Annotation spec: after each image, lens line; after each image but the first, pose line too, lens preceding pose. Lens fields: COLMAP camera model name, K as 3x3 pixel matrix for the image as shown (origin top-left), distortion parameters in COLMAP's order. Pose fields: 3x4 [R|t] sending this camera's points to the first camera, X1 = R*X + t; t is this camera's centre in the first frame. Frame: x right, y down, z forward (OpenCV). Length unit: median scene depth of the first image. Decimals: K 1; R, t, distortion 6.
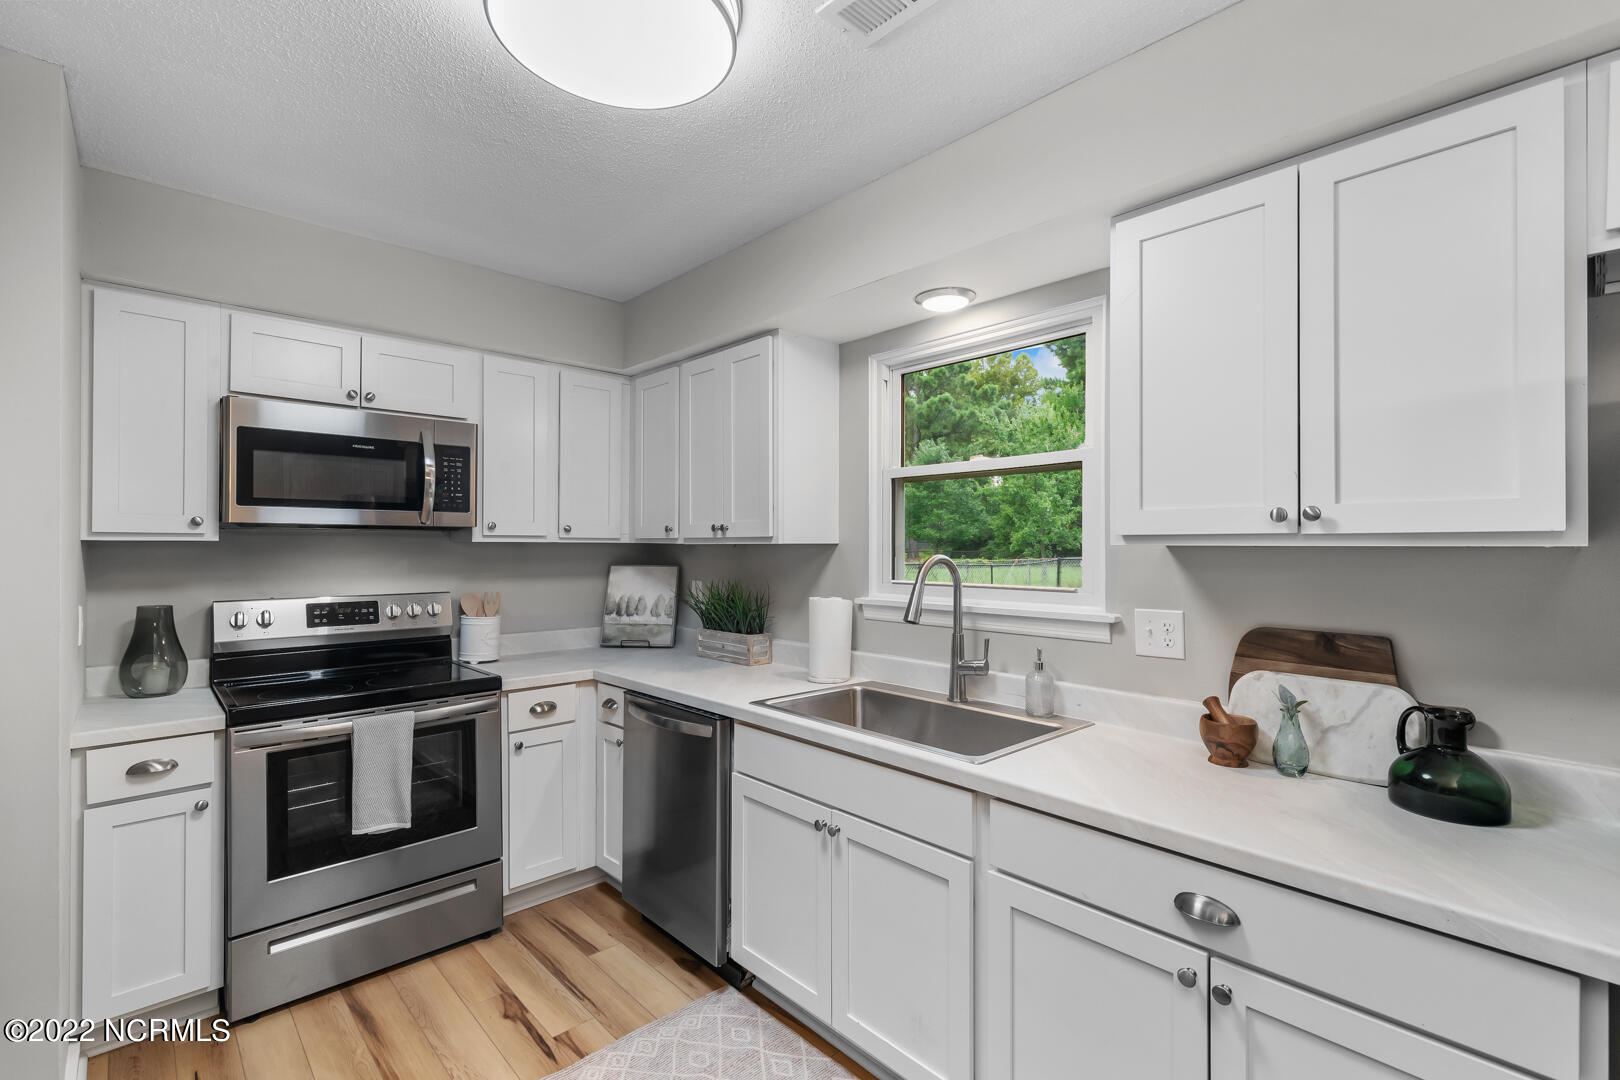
lens RADIAL K [[728.4, 0, 824.7], [0, 728.4, 541.9], [0, 0, 1]] dist [0.008580, -0.001546]
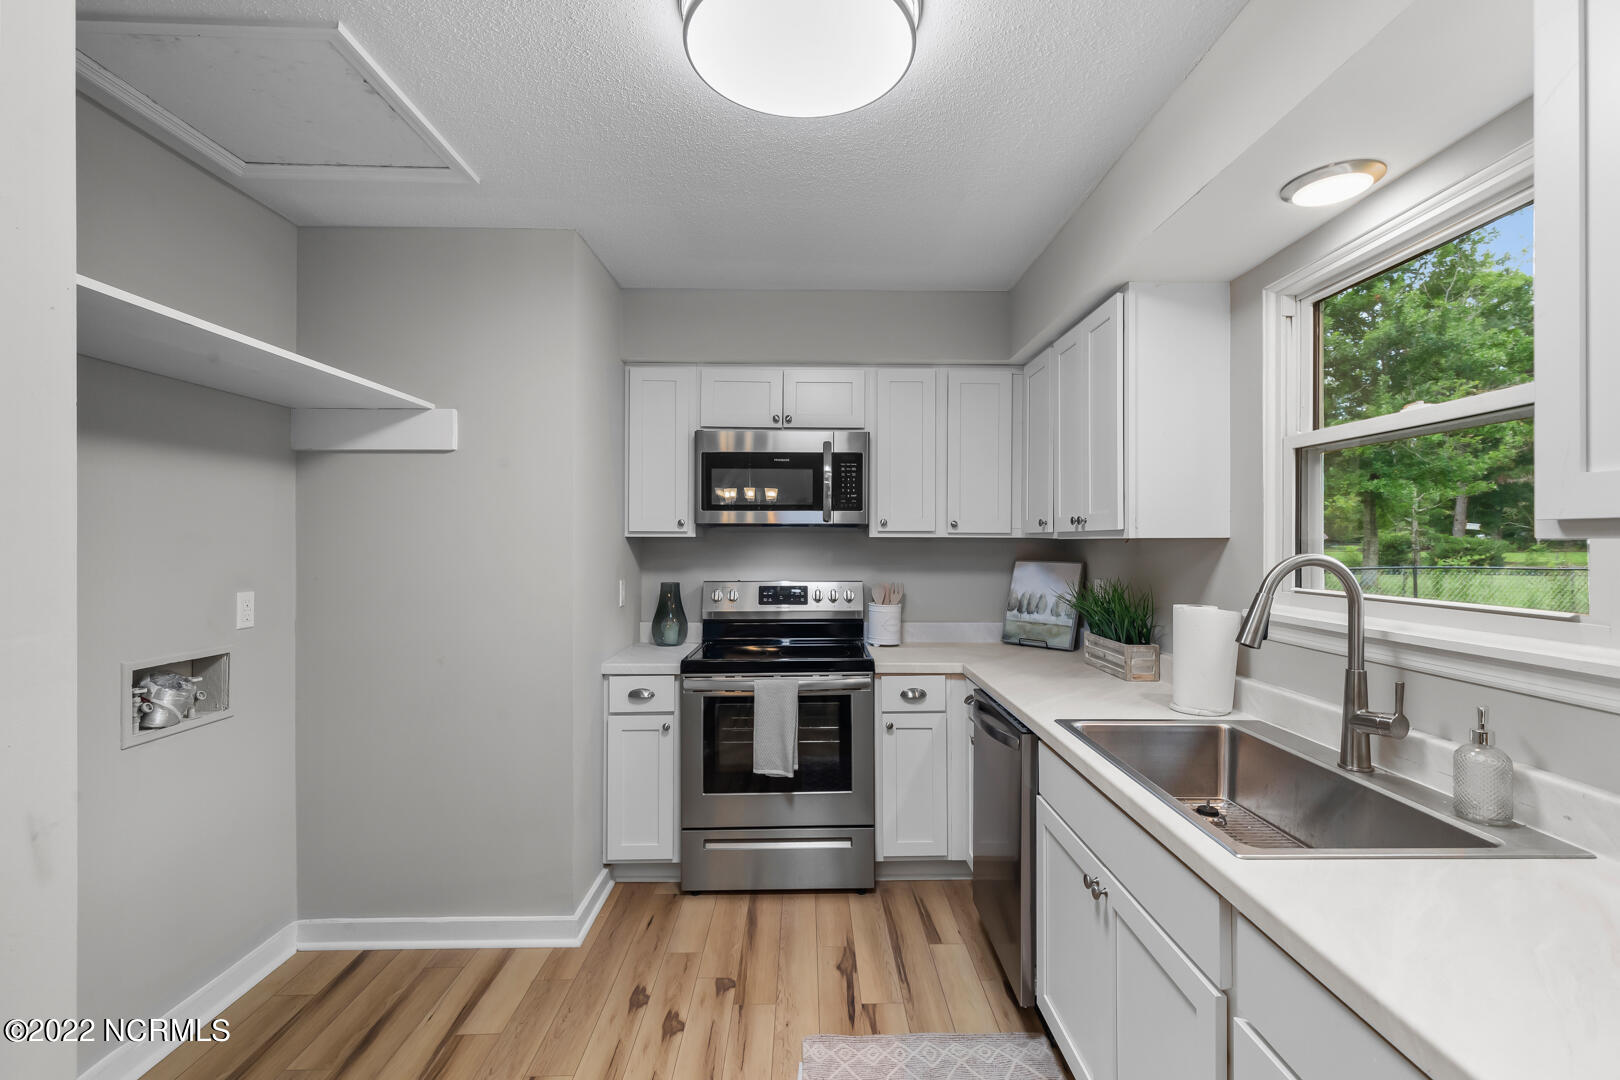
lens RADIAL K [[728.4, 0, 820.1], [0, 728.4, 533.1], [0, 0, 1]] dist [0.008580, -0.001546]
pose [[0.736017, -0.007487, -0.676922, 0.269788], [0.003361, 0.999967, -0.007405, 0.002256], [0.676955, 0.003175, 0.736017, 0.155588]]
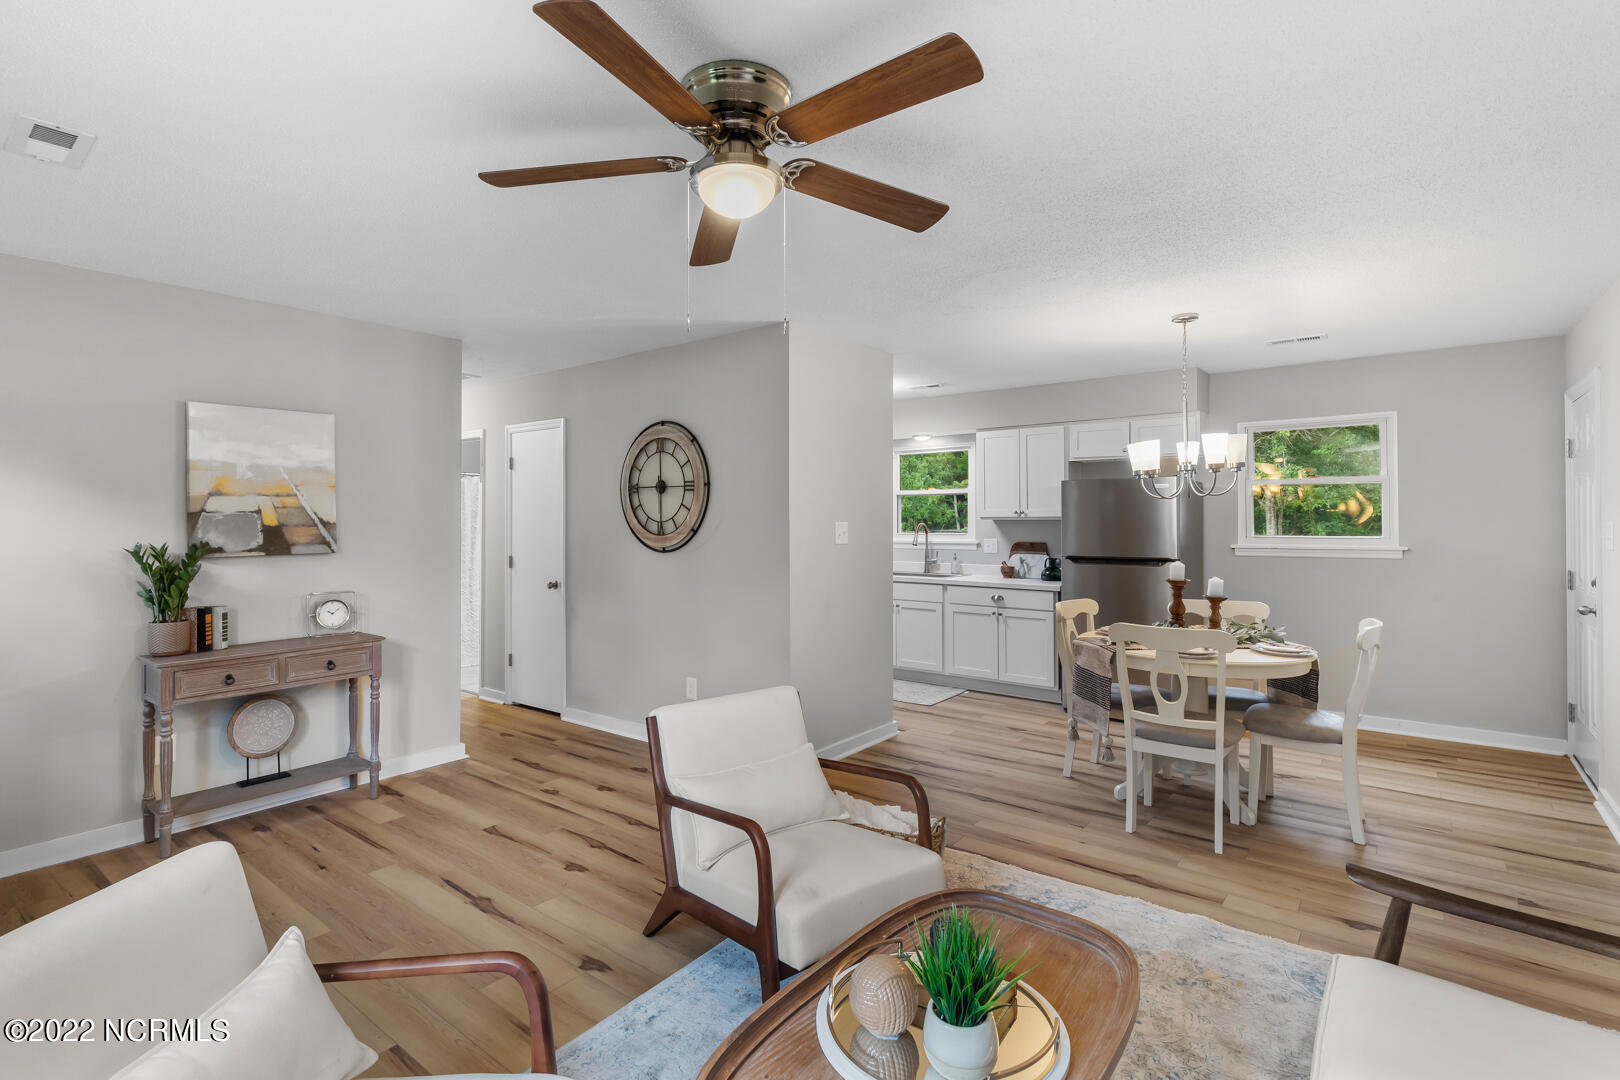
lens RADIAL K [[771.5, 0, 787.4], [0, 771.5, 513.9], [0, 0, 1]] dist [0.006712, -0.001964]
pose [[0.990491, -0.003624, 0.137531, -0.781627], [0.004287, 0.999981, -0.004527, -0.008676], [-0.137512, 0.005073, 0.990487, -1.949337]]
